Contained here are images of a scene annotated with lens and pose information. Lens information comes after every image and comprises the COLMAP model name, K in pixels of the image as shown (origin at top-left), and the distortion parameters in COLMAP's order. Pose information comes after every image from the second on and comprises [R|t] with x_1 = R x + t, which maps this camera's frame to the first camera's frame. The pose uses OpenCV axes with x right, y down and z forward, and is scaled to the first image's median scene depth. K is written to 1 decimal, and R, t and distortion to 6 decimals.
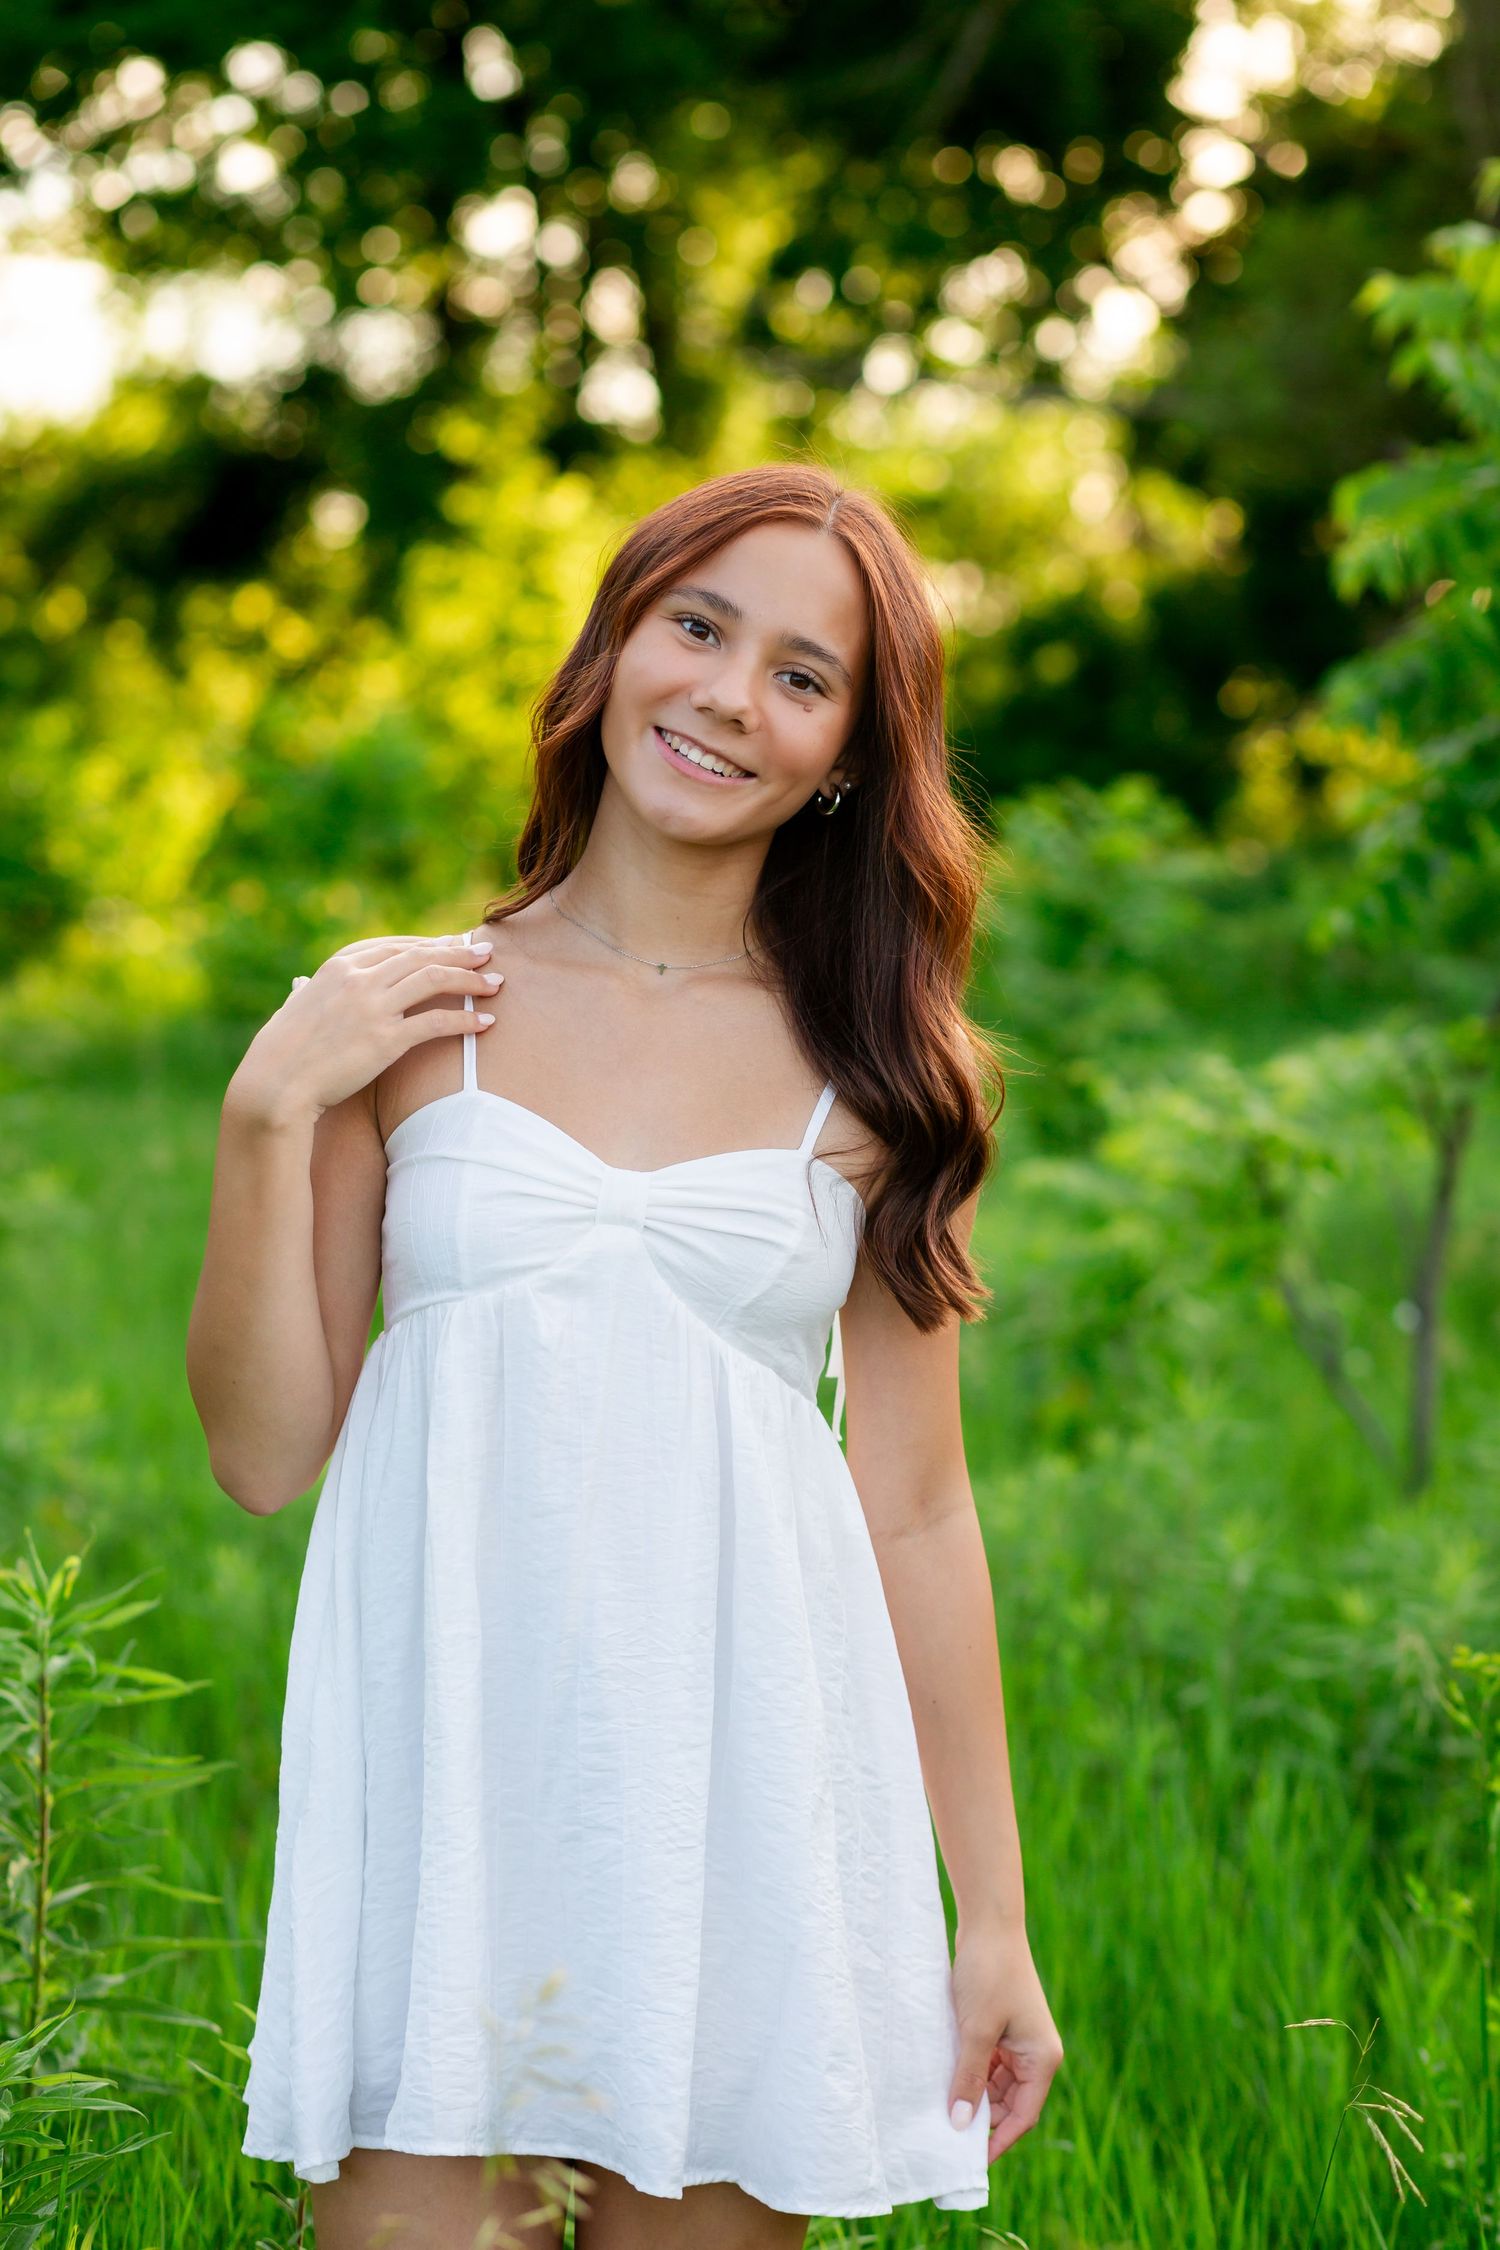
lens RADIAL K [[5539.1, 0, 750.0], [0, 5539.1, 1125.0], [0, 0, 1]] dist [0.047818, 0.424642]
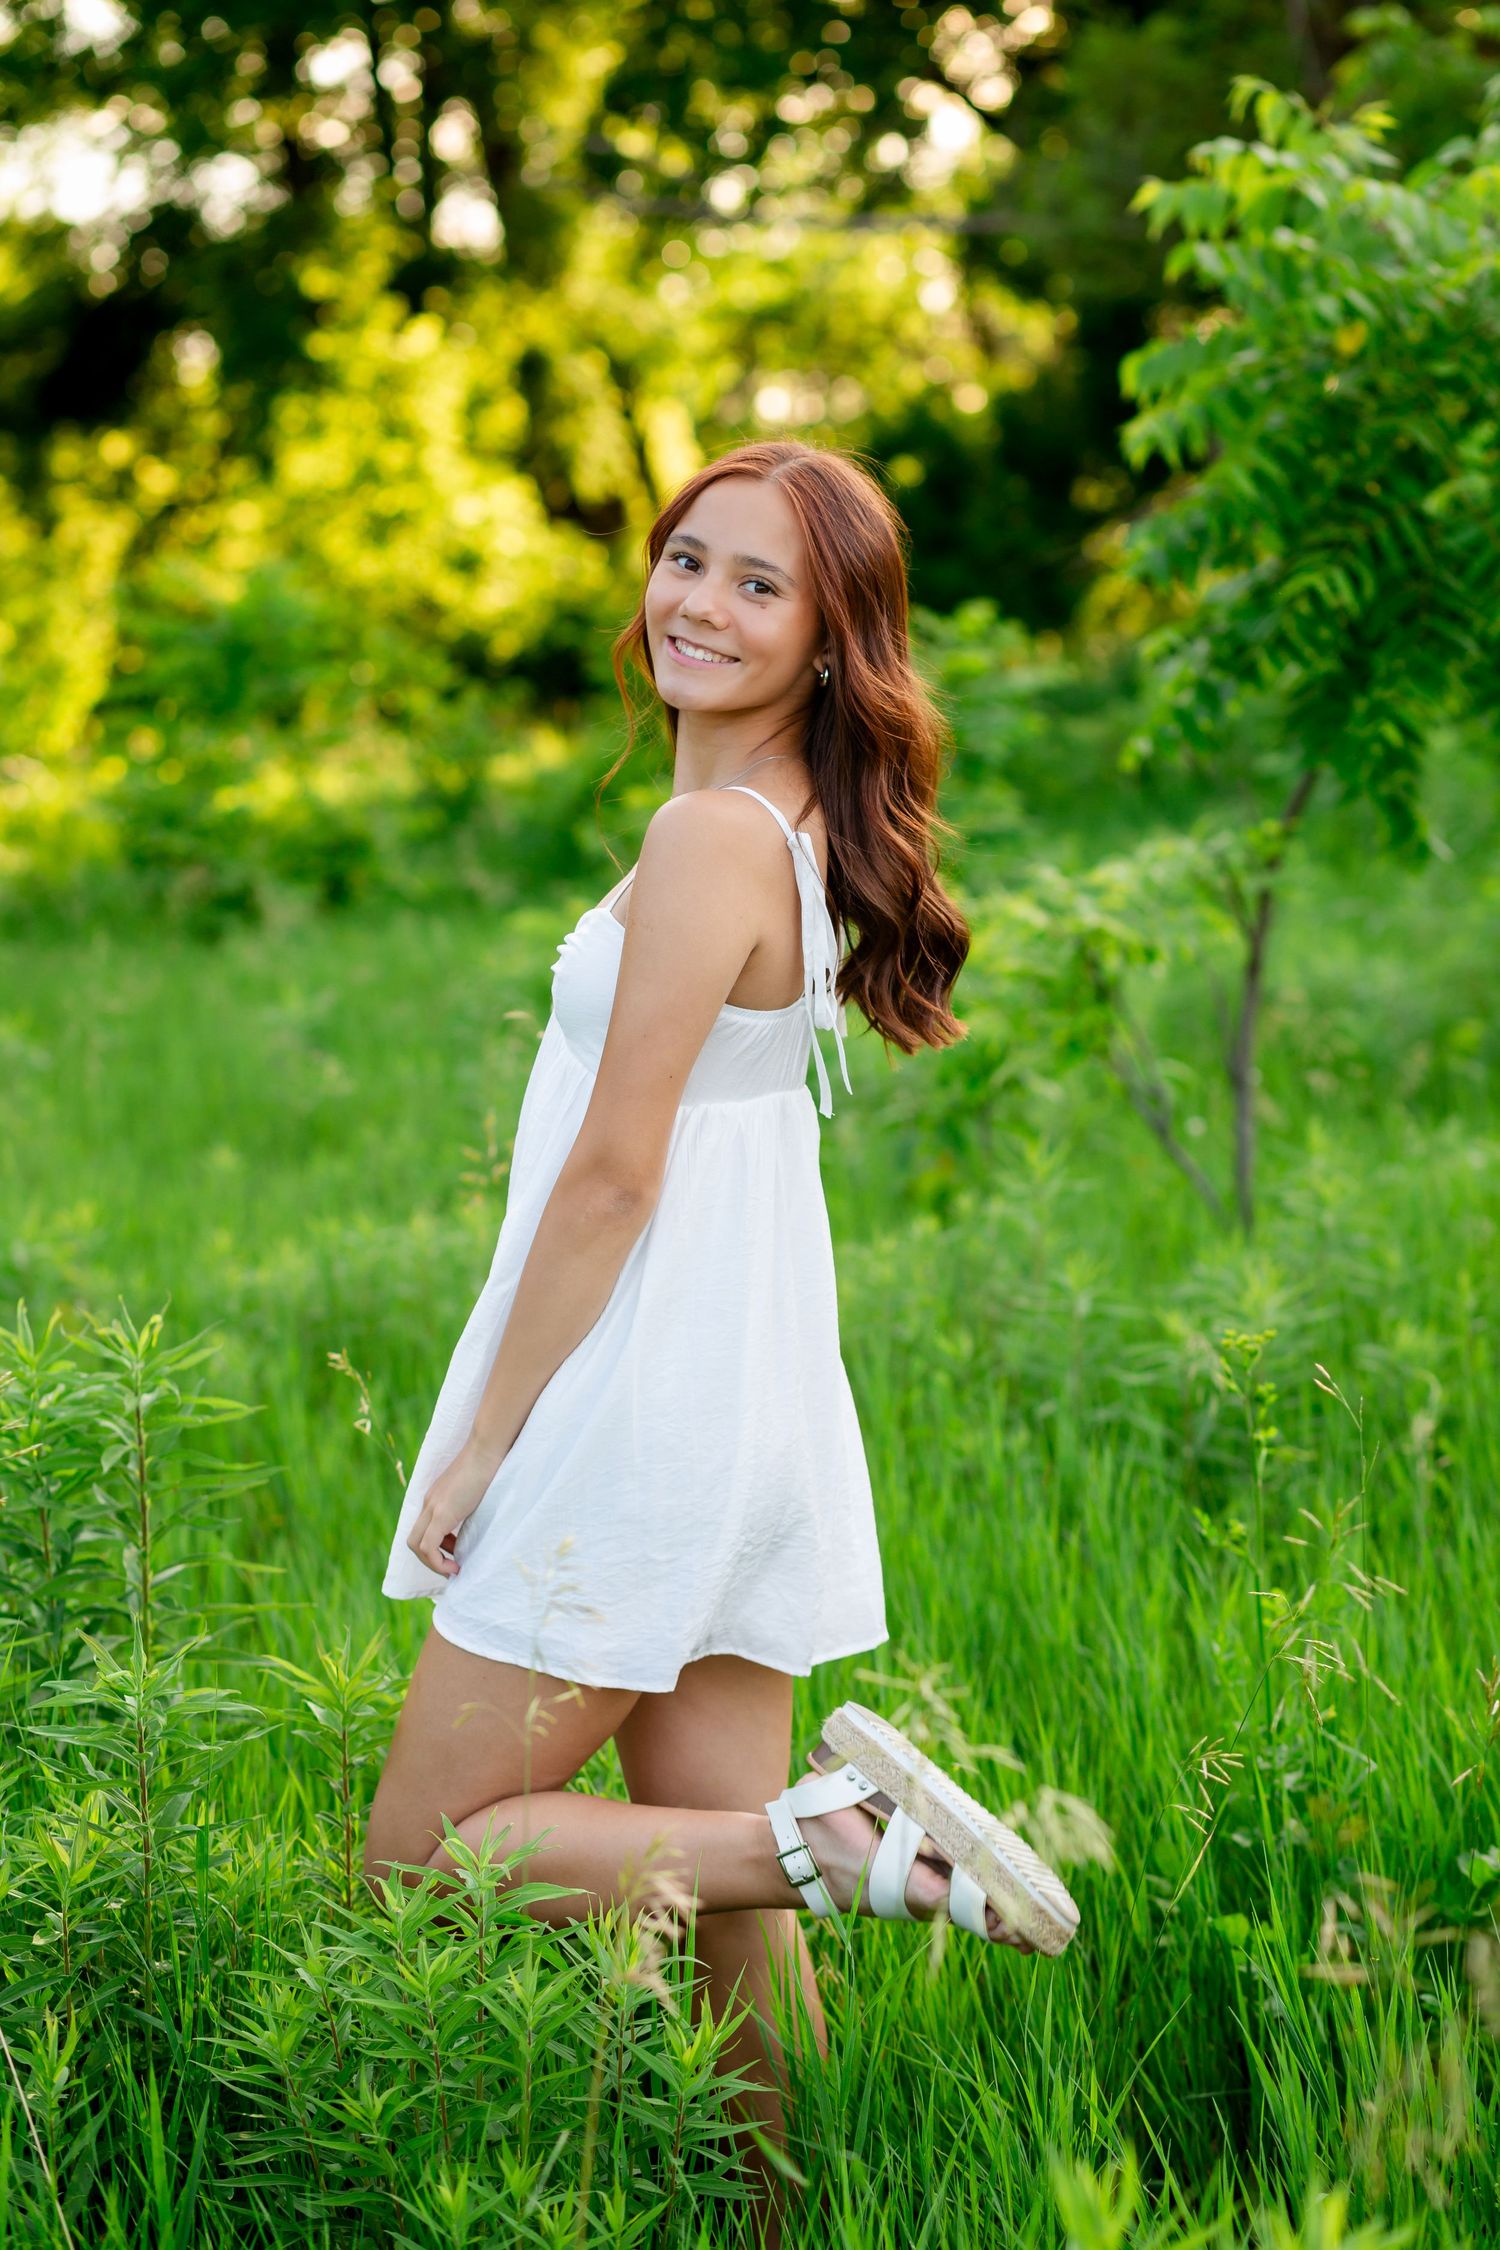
lens RADIAL K [[5539.1, 0, 750.0], [0, 5539.1, 1125.0], [0, 0, 1]] dist [0.047818, 0.424642]
pose [[0.998362, -0.053748, 0.019627, -0.002766], [0.053019, 0.997947, 0.035930, -0.002879], [-0.021518, -0.034831, 0.999162, -0.141736]]
